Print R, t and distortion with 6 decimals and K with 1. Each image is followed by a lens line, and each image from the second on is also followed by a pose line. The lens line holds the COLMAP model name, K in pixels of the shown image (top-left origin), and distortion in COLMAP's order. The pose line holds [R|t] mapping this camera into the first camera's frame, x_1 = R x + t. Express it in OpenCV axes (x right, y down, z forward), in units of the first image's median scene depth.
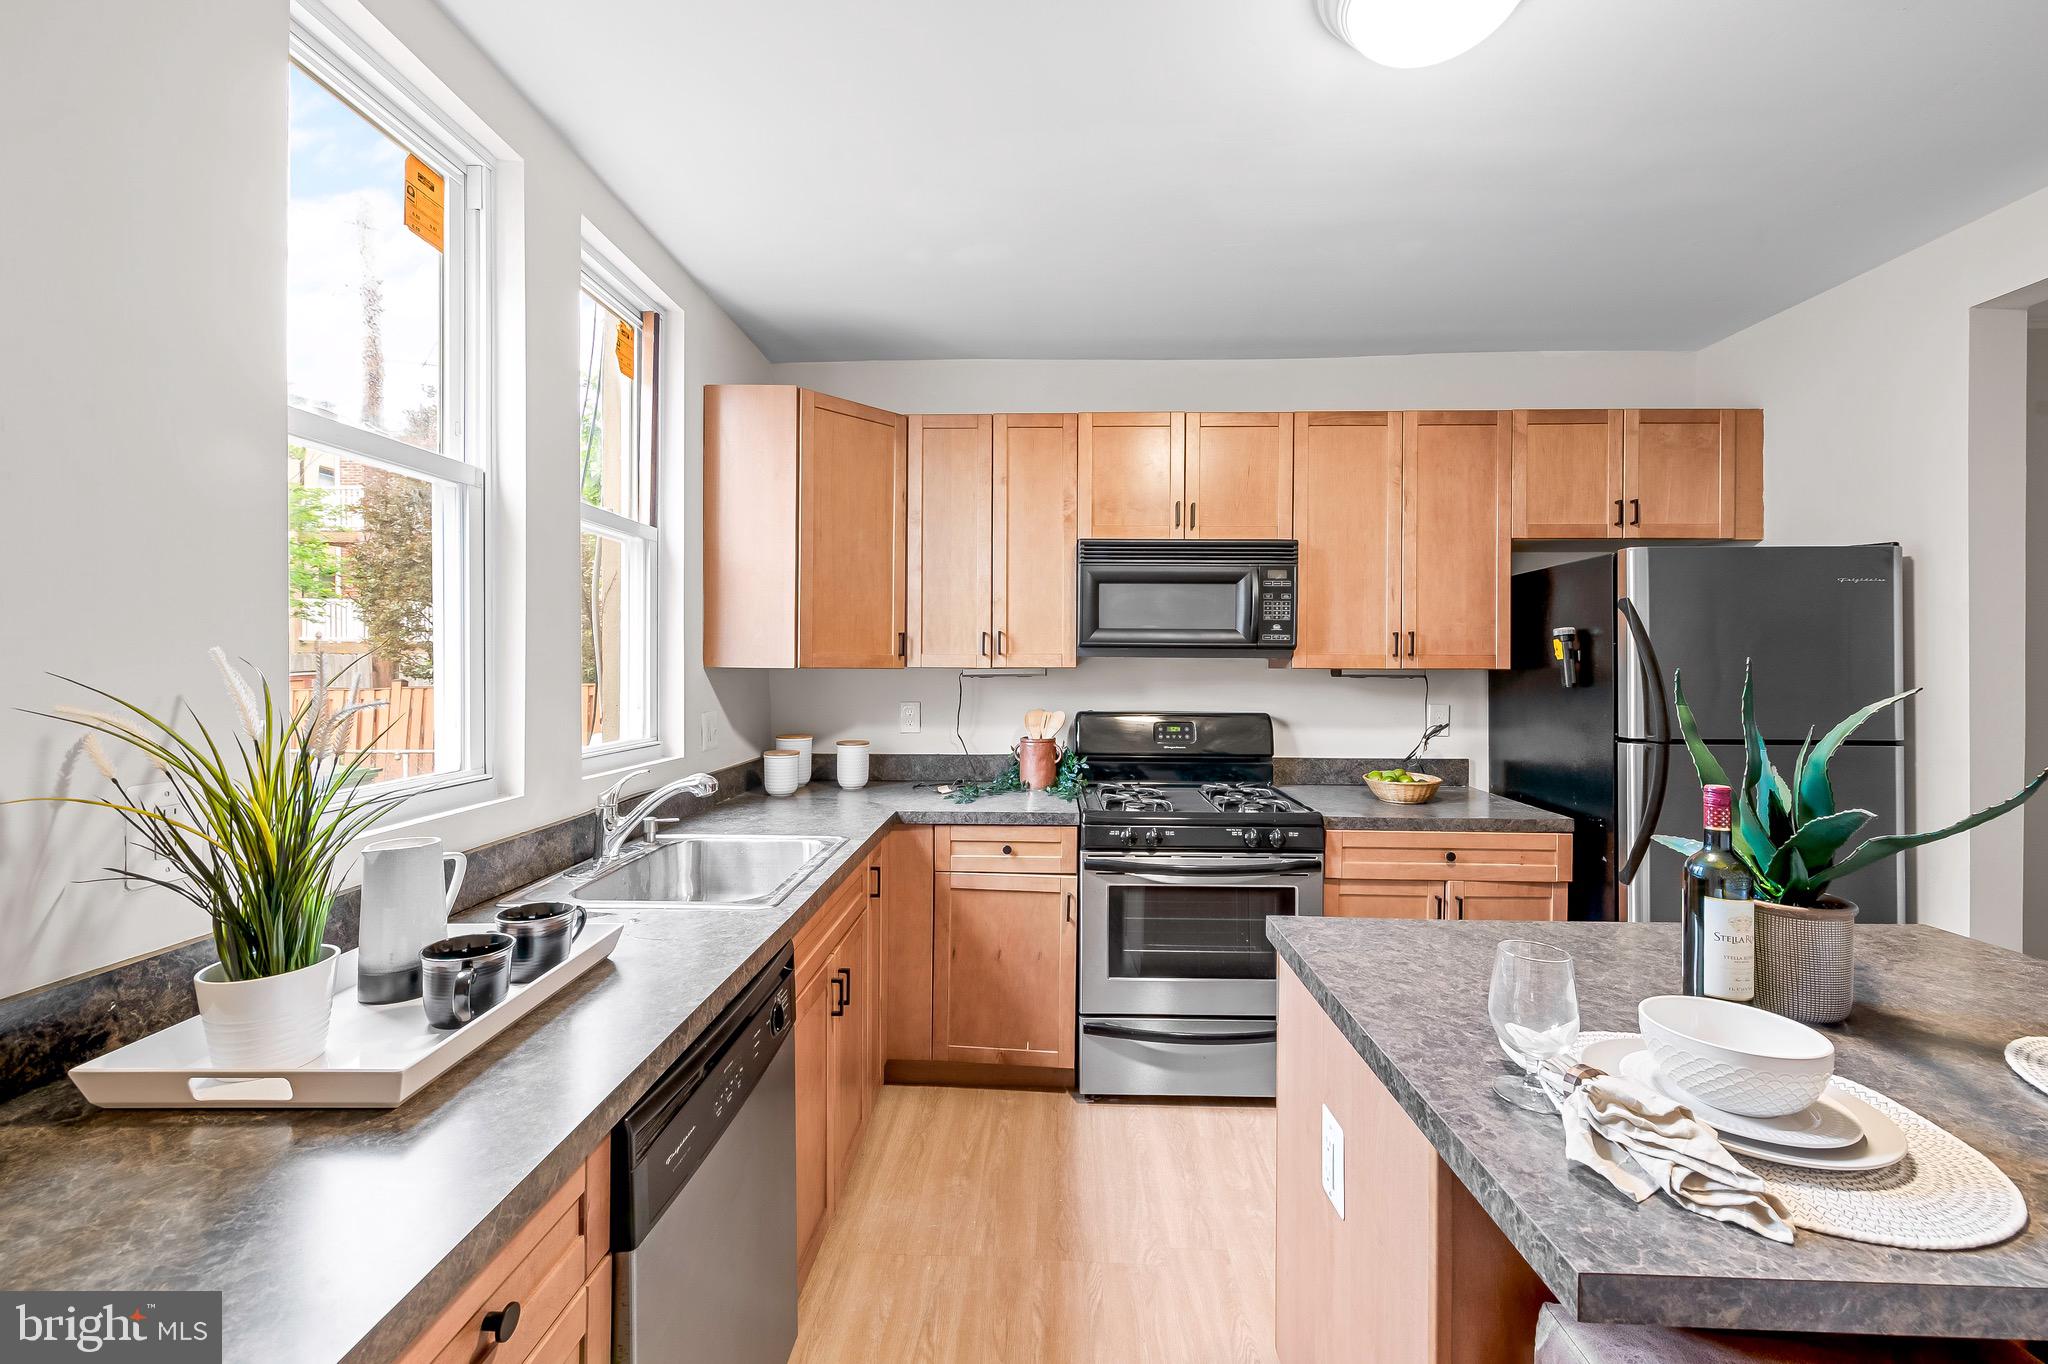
lens RADIAL K [[806.9, 0, 1030.5], [0, 806.9, 664.9], [0, 0, 1]] dist [-0.000015, -0.000954]
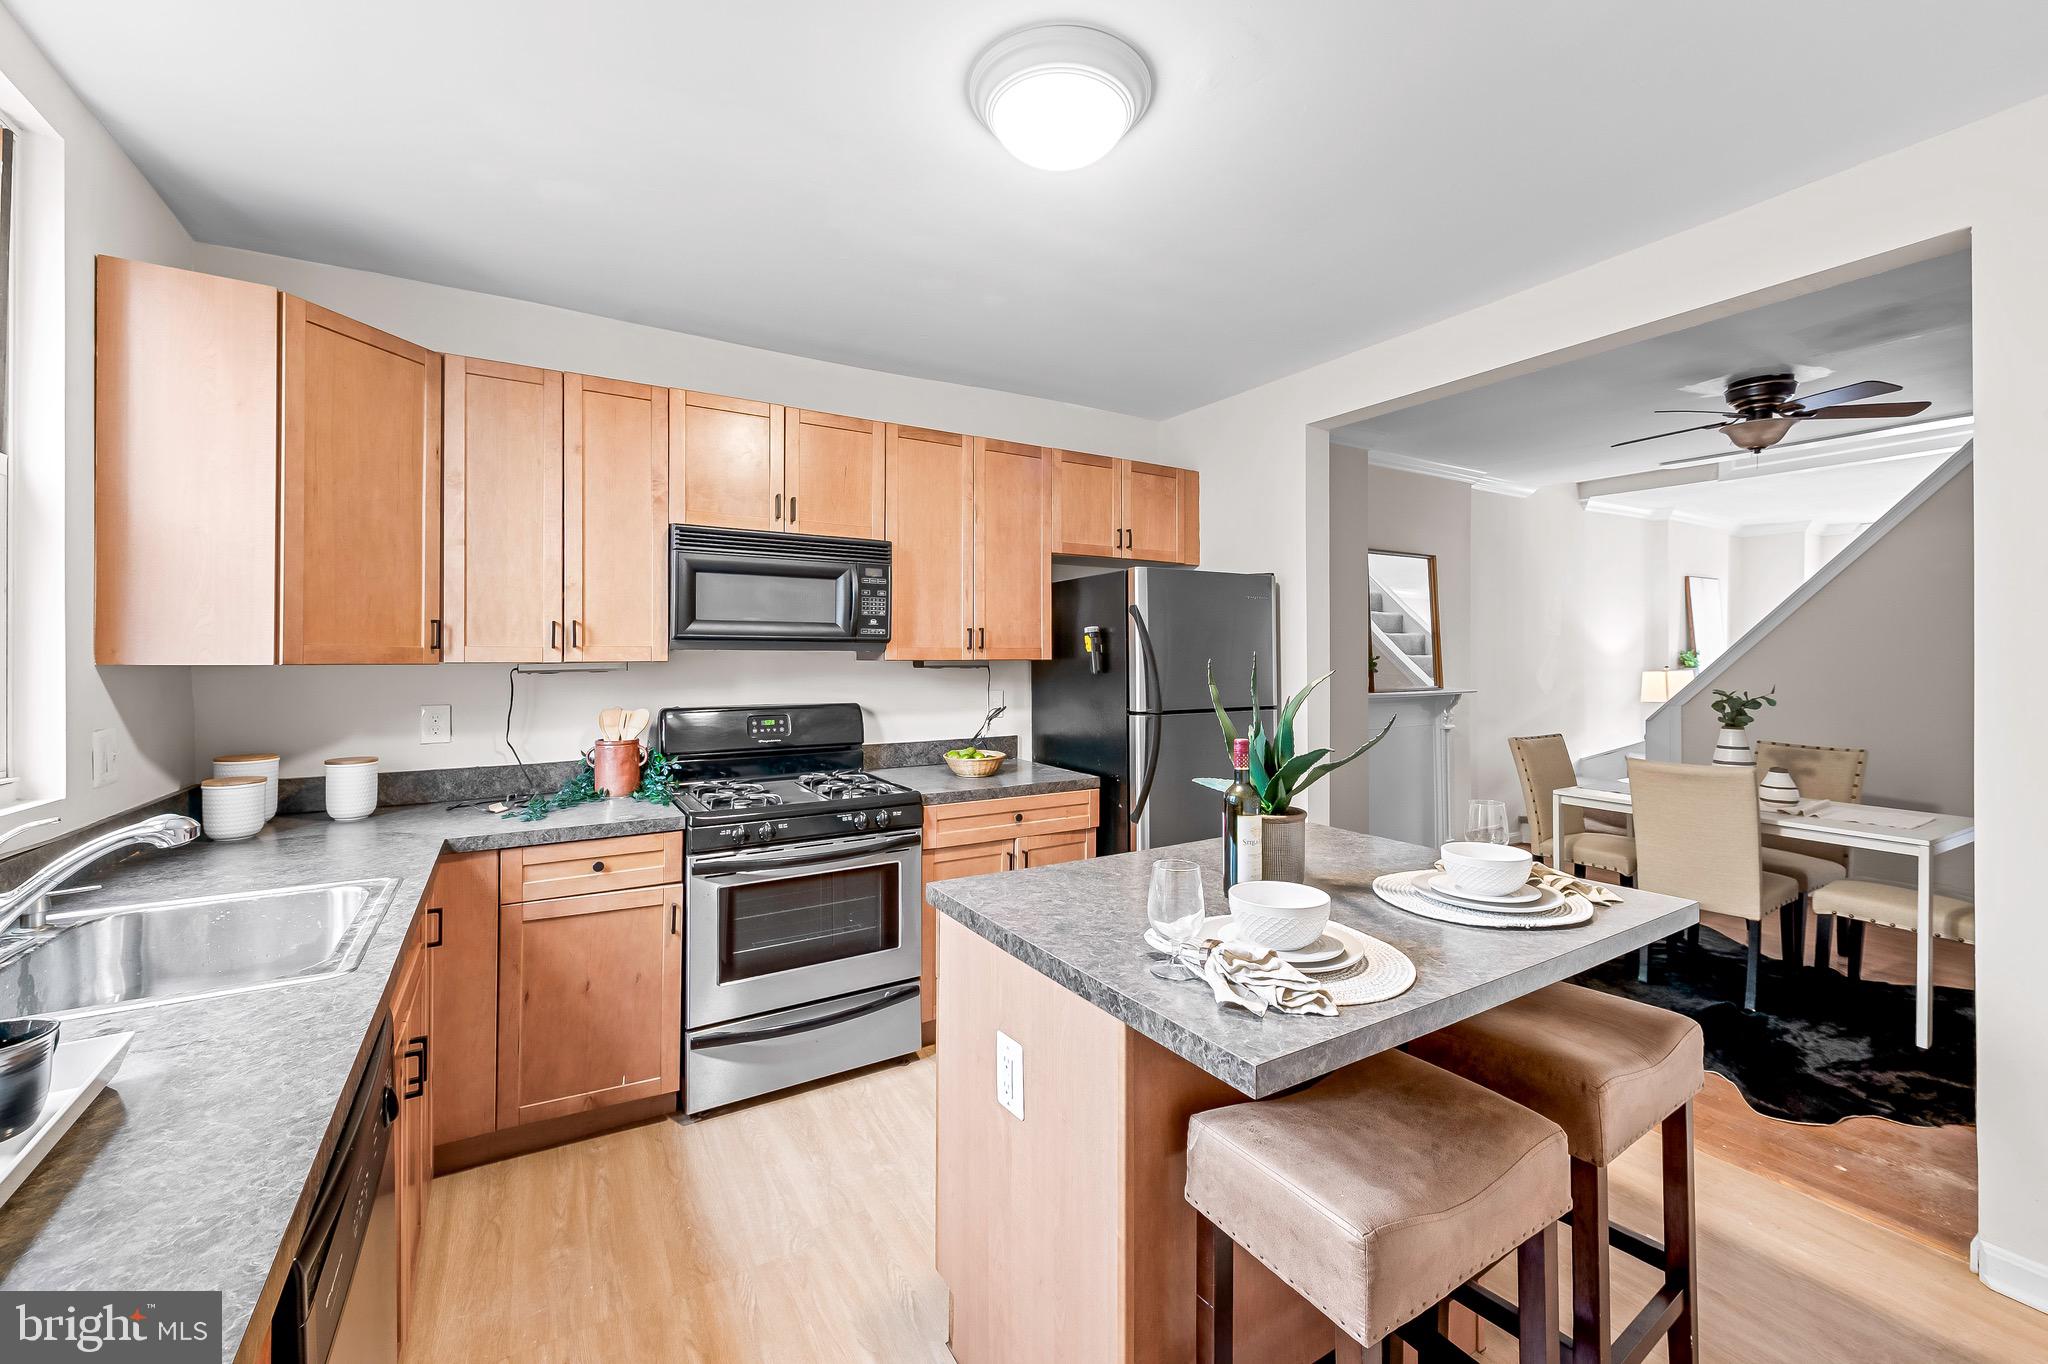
lens RADIAL K [[809.0, 0, 1023.2], [0, 809.0, 654.3], [0, 0, 1]] dist [0.001195, -0.000424]
pose [[0.839411, -0.003489, 0.543486, -0.116522], [0.004952, 0.999987, -0.001229, -0.001563], [-0.543475, 0.003723, 0.839417, -0.005762]]
